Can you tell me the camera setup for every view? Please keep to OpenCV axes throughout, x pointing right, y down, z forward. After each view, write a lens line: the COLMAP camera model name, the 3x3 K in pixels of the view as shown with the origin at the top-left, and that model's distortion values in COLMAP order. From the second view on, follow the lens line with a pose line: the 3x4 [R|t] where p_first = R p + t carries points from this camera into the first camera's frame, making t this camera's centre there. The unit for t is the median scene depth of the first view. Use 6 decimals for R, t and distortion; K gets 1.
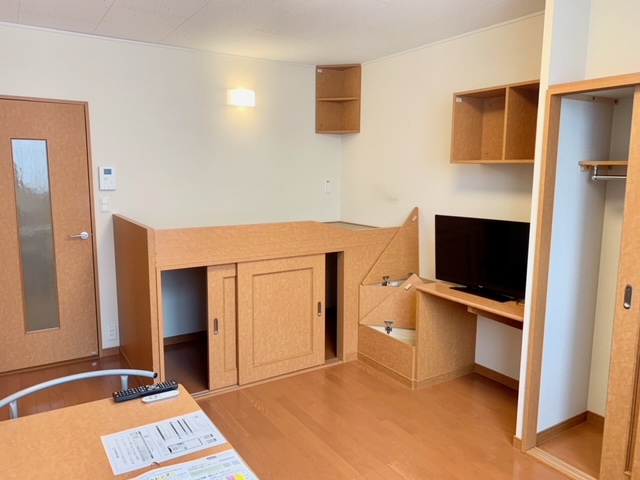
lens RADIAL K [[488.3, 0, 320.0], [0, 488.3, 240.0], [0, 0, 1]] dist [0.129313, -0.213848]
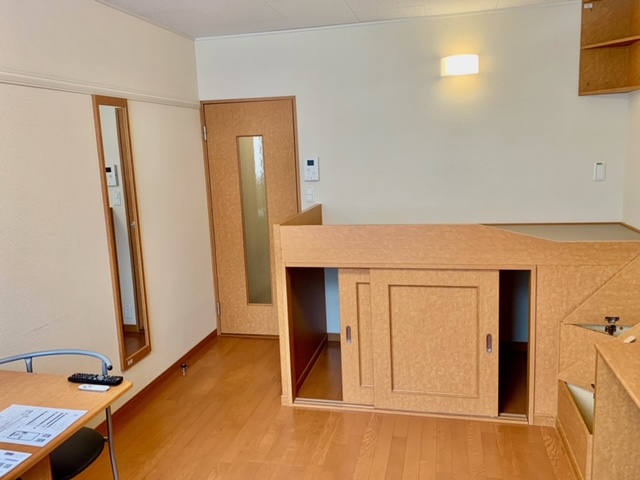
lens RADIAL K [[531.3, 0, 320.0], [0, 531.3, 240.0], [0, 0, 1]] dist [0.054333, -0.092123]
pose [[0.688029, 0.089404, -0.720155, 0.402123], [-0.058899, 0.995988, 0.067376, -0.055540], [0.723289, -0.003940, 0.690534, 0.265379]]
